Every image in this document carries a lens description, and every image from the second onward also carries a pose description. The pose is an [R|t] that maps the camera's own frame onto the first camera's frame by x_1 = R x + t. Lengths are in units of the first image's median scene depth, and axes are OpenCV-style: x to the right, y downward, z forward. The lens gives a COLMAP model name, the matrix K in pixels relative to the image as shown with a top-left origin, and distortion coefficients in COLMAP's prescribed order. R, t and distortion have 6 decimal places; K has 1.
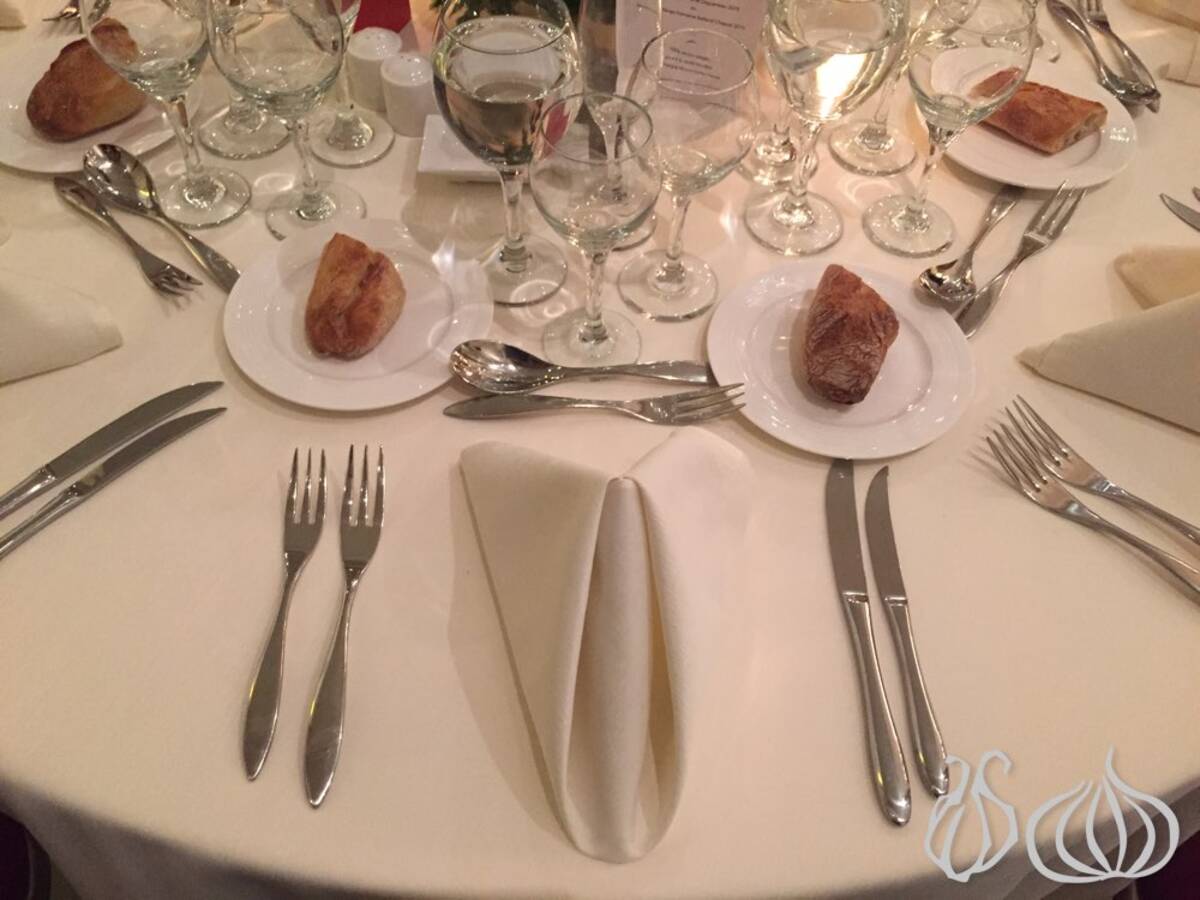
lens RADIAL K [[994.1, 0, 603.0], [0, 994.1, 465.9], [0, 0, 1]] dist [0.050213, -0.083905]
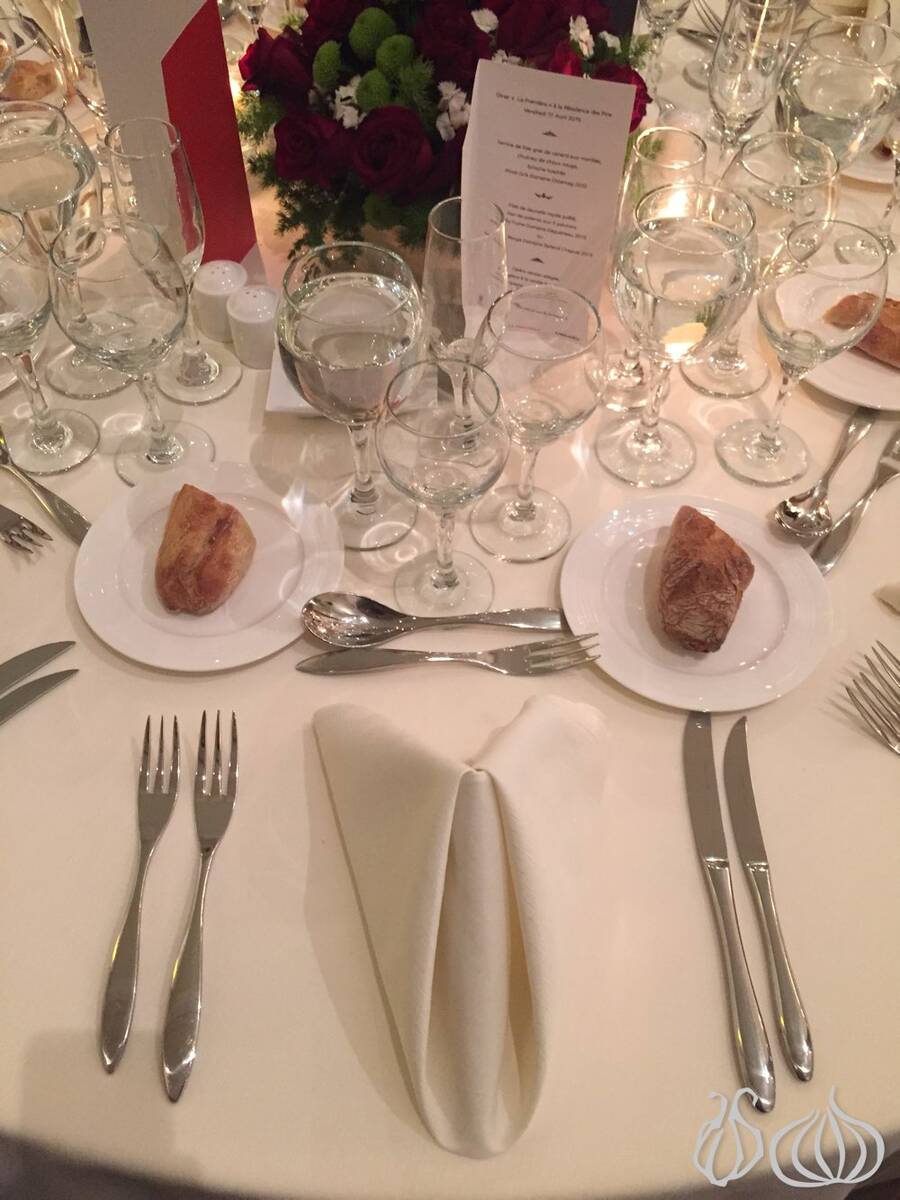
lens RADIAL K [[994.1, 0, 450.0], [0, 994.1, 600.0], [0, 0, 1]] dist [0.050213, -0.083905]
pose [[0.999680, -0.021359, -0.013537, 0.008144], [0.021465, 0.999740, 0.007709, -0.122111], [0.013369, -0.007997, 0.999879, 0.008940]]
